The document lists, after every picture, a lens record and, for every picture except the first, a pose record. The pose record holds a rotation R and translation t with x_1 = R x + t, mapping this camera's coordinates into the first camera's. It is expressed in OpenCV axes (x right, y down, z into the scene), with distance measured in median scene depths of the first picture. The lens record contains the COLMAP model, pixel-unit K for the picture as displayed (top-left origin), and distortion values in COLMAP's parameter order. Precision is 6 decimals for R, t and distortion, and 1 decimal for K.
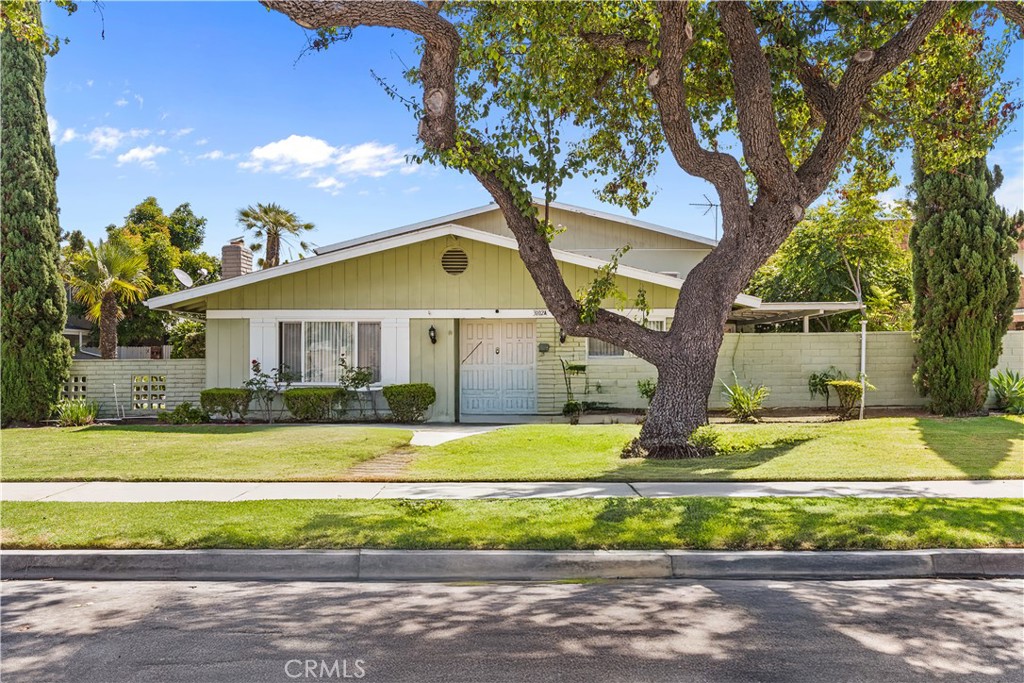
lens RADIAL K [[732.5, 0, 512.0], [0, 732.5, 350.1], [0, 0, 1]] dist [-0.000949, 0.002367]
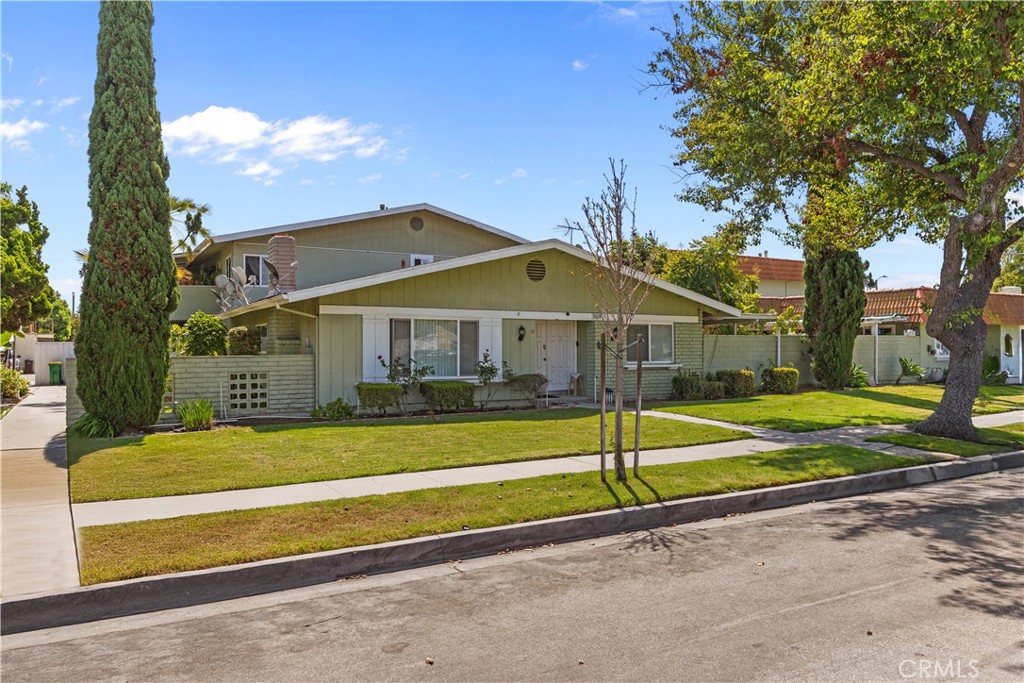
lens RADIAL K [[732.5, 0, 509.3], [0, 732.5, 343.1], [0, 0, 1]] dist [-0.000949, 0.002367]
pose [[0.851168, 0.005182, 0.524868, -0.721316], [-0.001166, 0.999967, -0.007981, 0.003853], [-0.524893, 0.006181, 0.851146, 0.034445]]
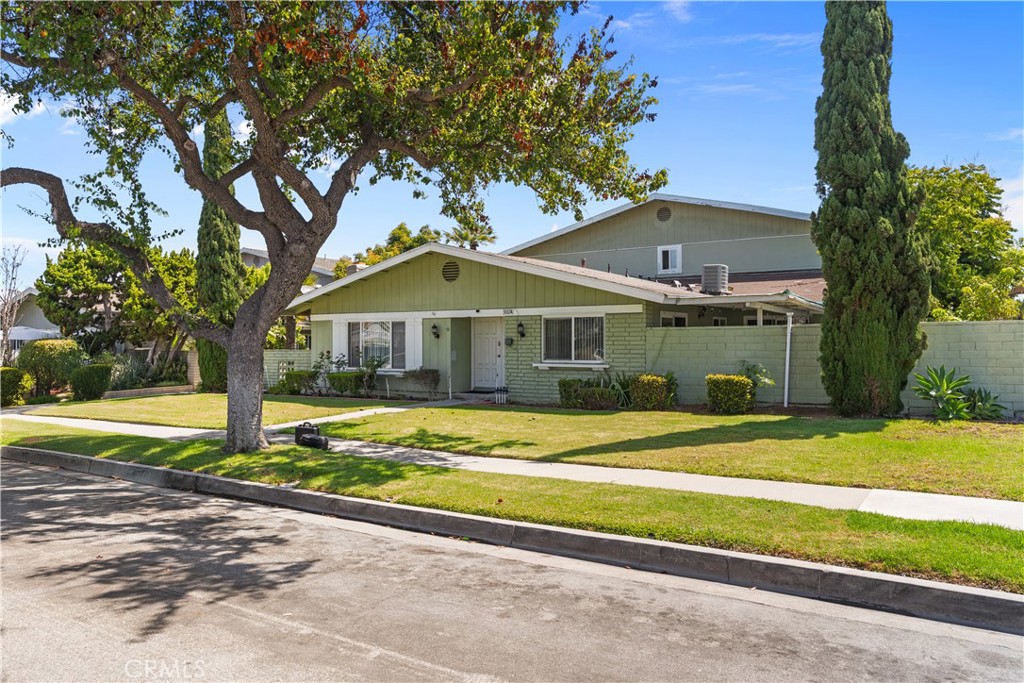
lens RADIAL K [[732.5, 0, 506.8], [0, 732.5, 336.8], [0, 0, 1]] dist [-0.000949, 0.002367]
pose [[0.848540, -0.003935, -0.529117, 0.647738], [0.001904, 0.999989, -0.004384, -0.005710], [0.529128, 0.002712, 0.848538, 0.009939]]
